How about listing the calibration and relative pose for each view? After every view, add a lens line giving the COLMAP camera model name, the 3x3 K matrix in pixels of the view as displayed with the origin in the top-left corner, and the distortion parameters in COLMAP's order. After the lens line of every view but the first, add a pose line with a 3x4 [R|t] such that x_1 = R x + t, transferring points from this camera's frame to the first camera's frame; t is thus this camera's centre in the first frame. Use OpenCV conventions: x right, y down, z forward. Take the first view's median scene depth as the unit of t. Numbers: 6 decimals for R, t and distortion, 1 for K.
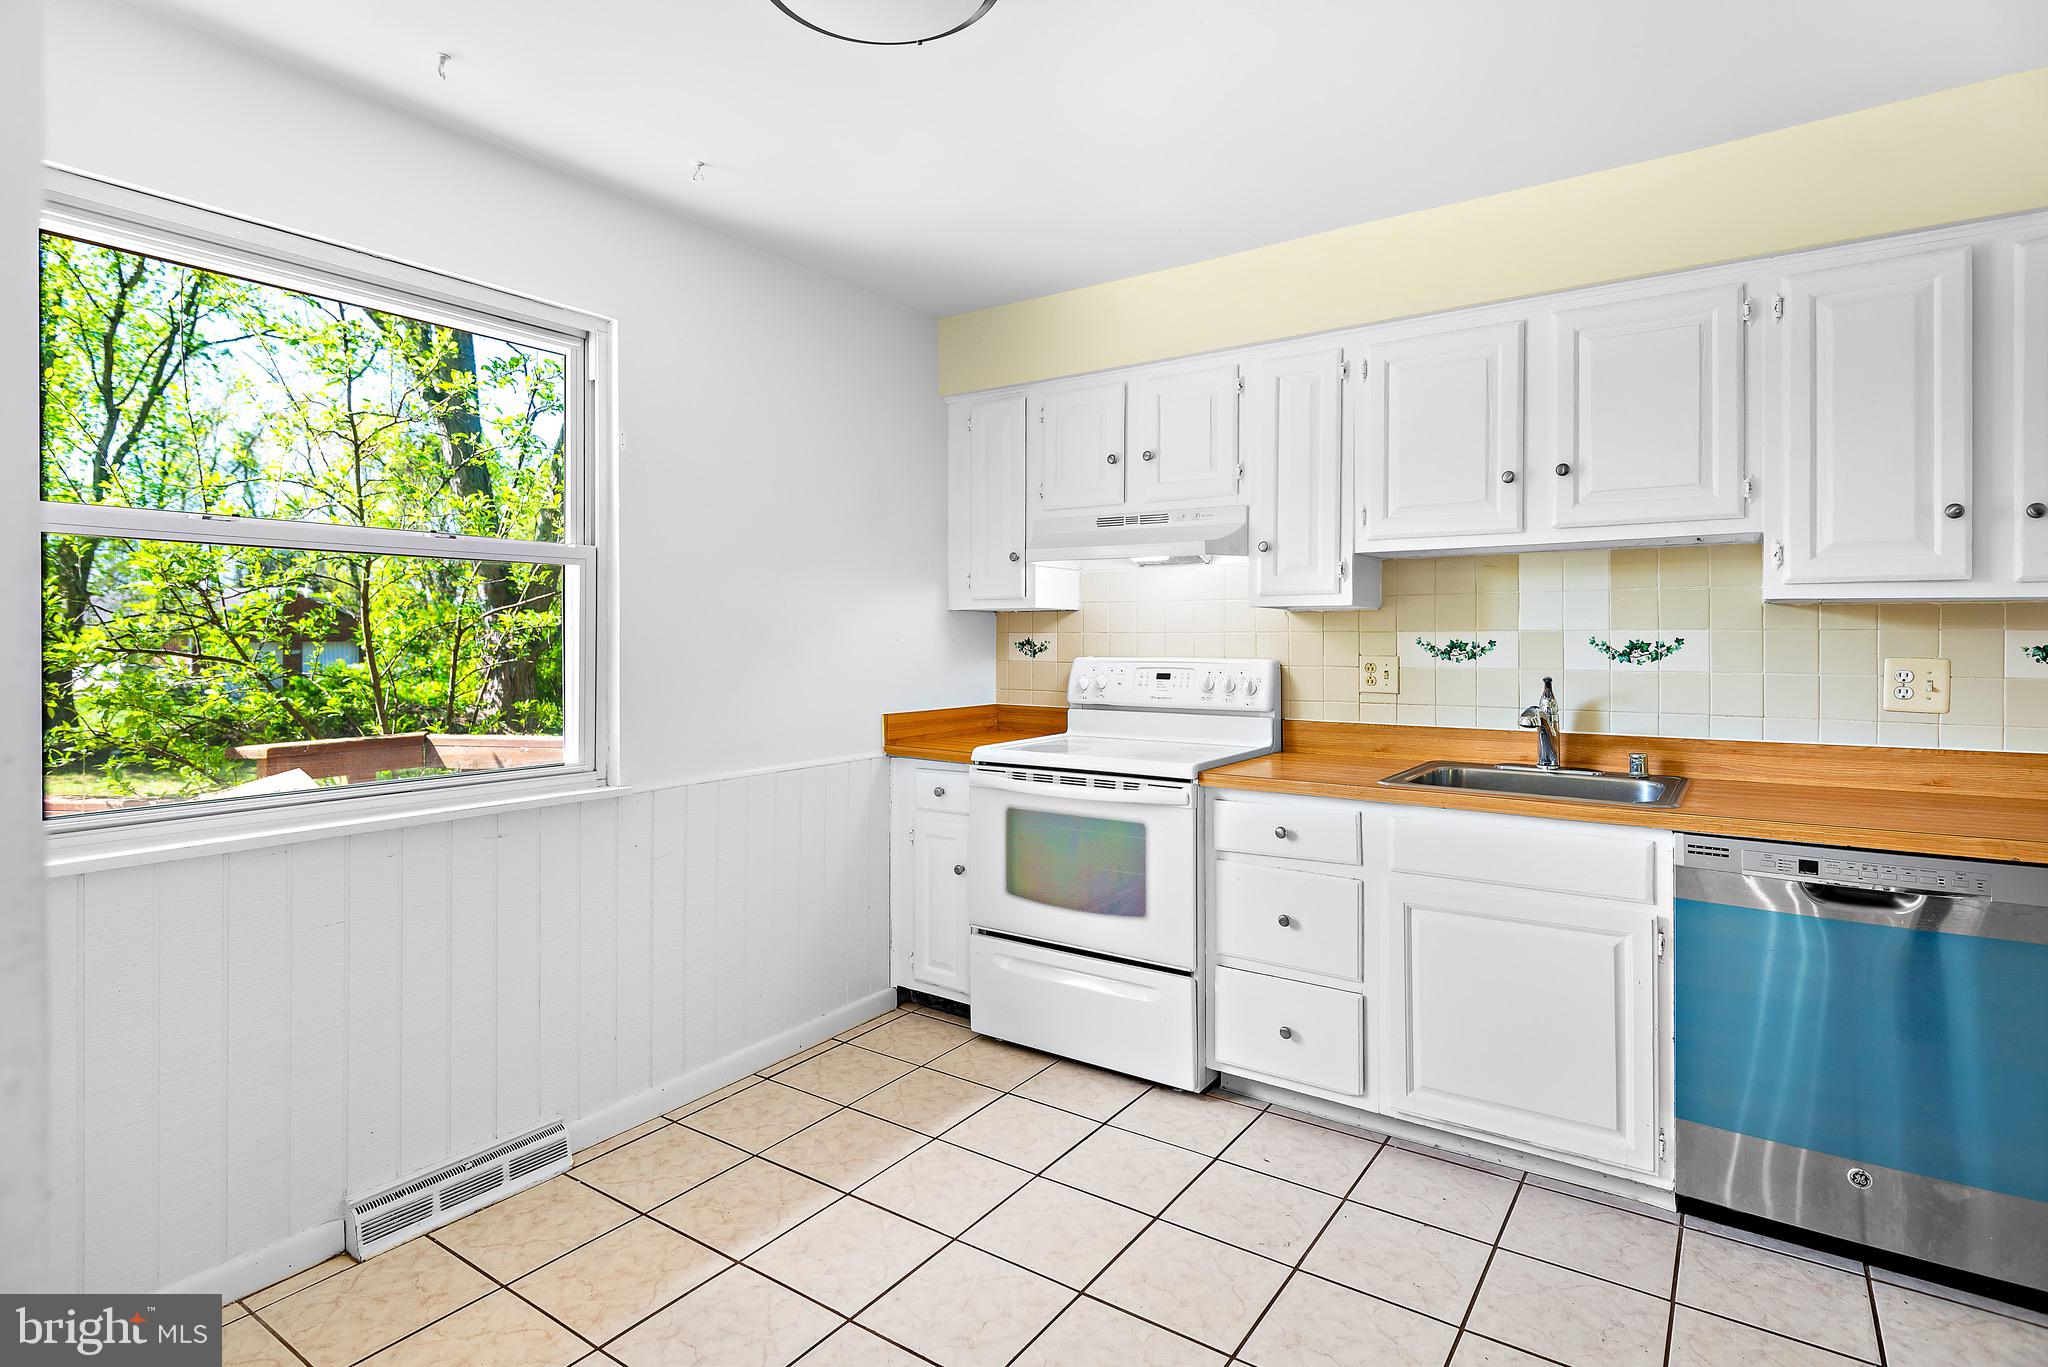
lens RADIAL K [[1023.4, 0, 1020.2], [0, 1023.4, 631.8], [0, 0, 1]] dist [0.027429, -0.015975]
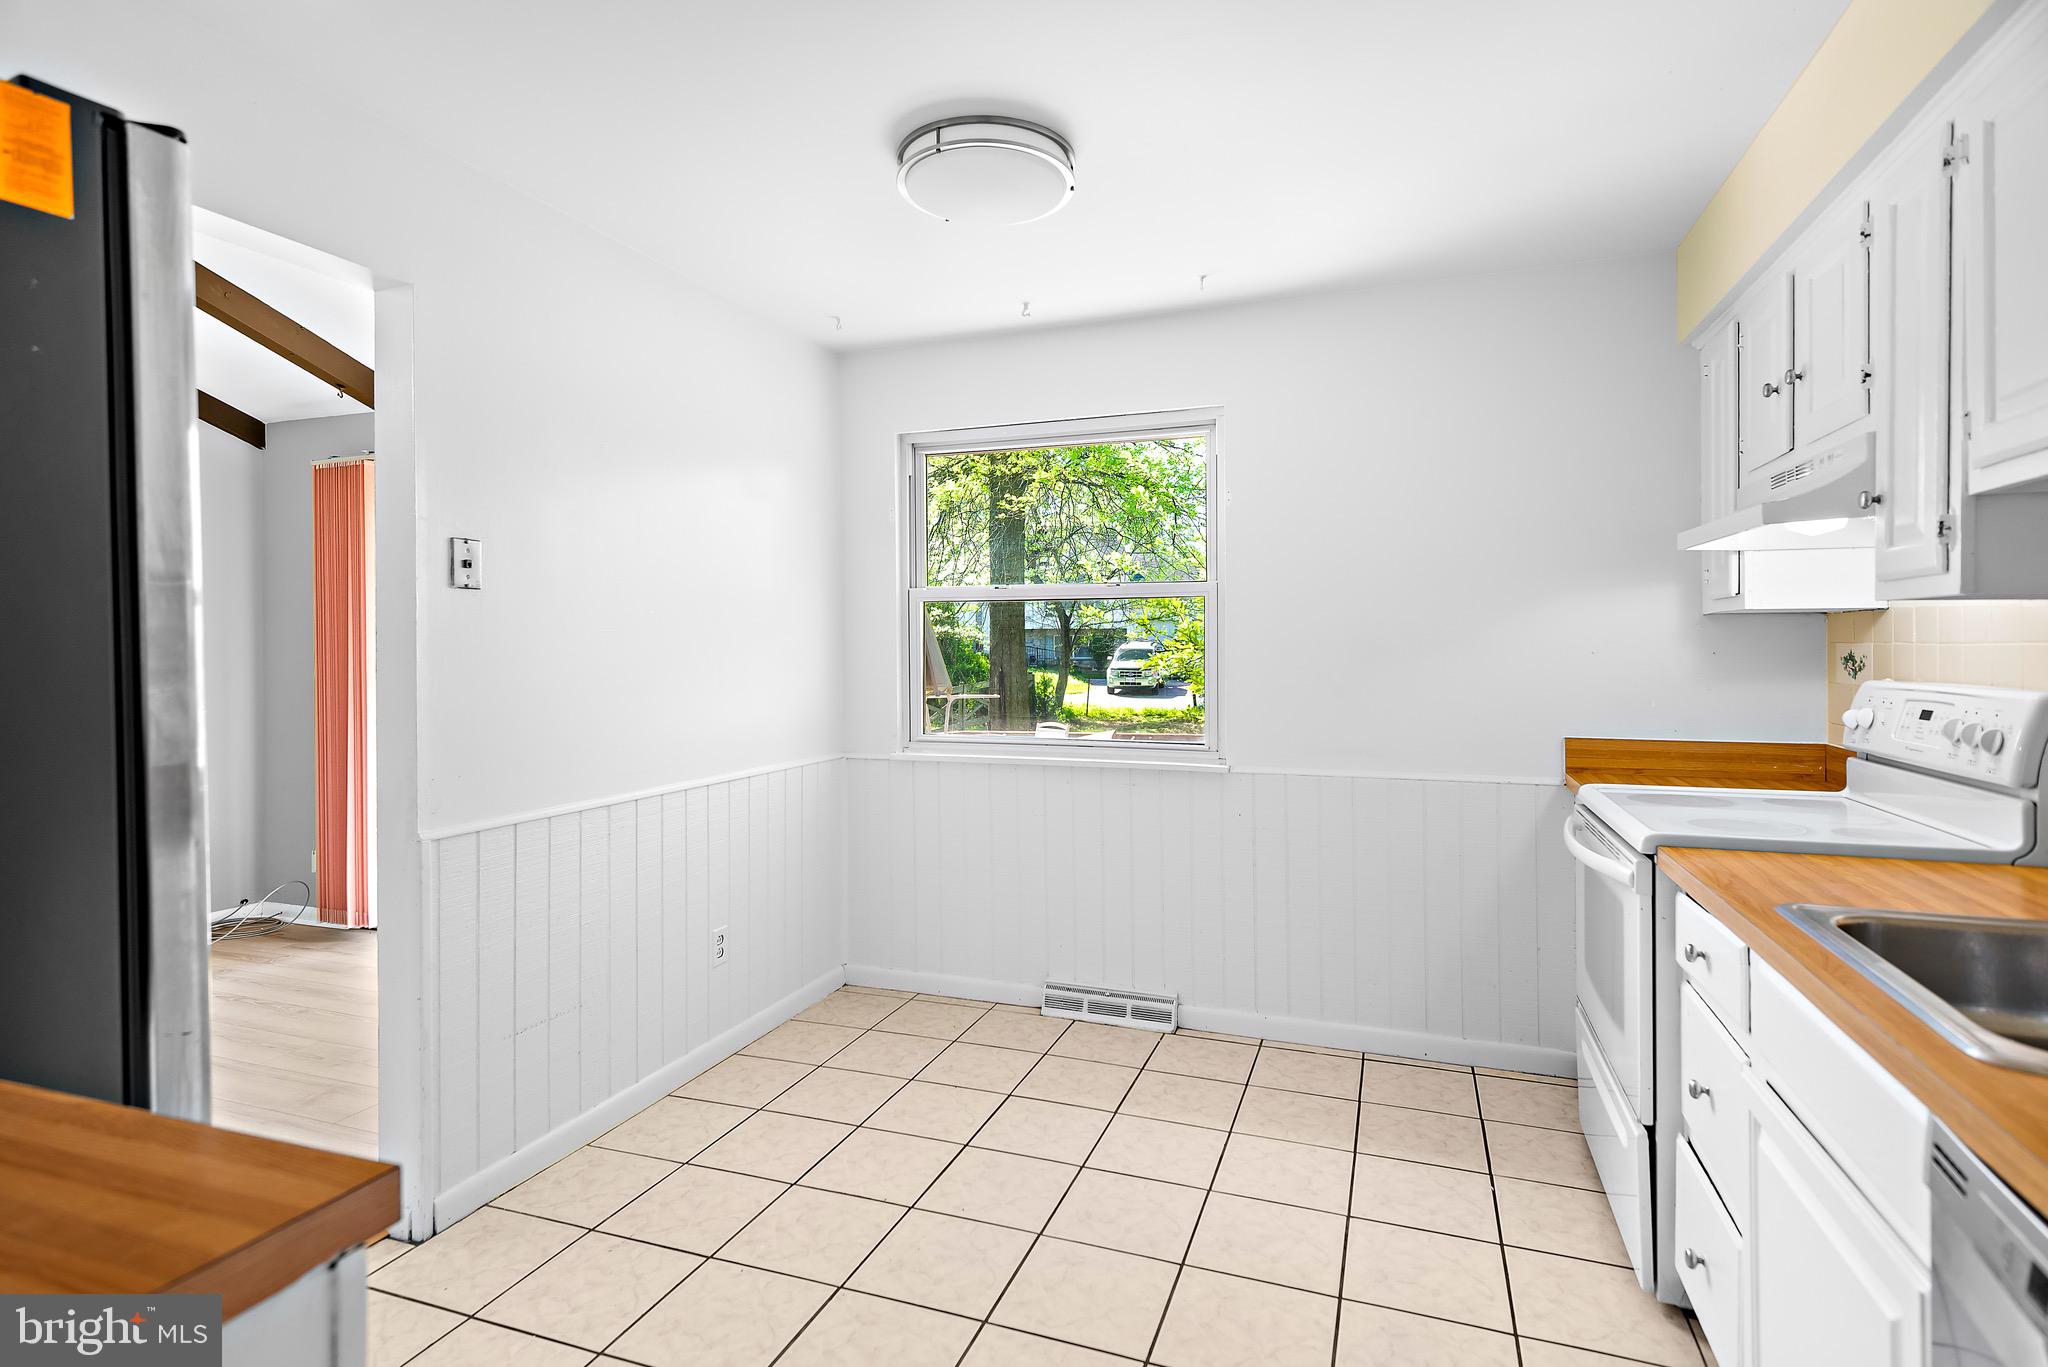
lens RADIAL K [[1023.4, 0, 1018.0], [0, 1023.4, 647.5], [0, 0, 1]] dist [0.027429, -0.015975]
pose [[0.249051, 0.000479, -0.968490, 0.750265], [0.008200, 0.999963, 0.002604, -0.003134], [0.968456, -0.008590, 0.249037, 0.407995]]
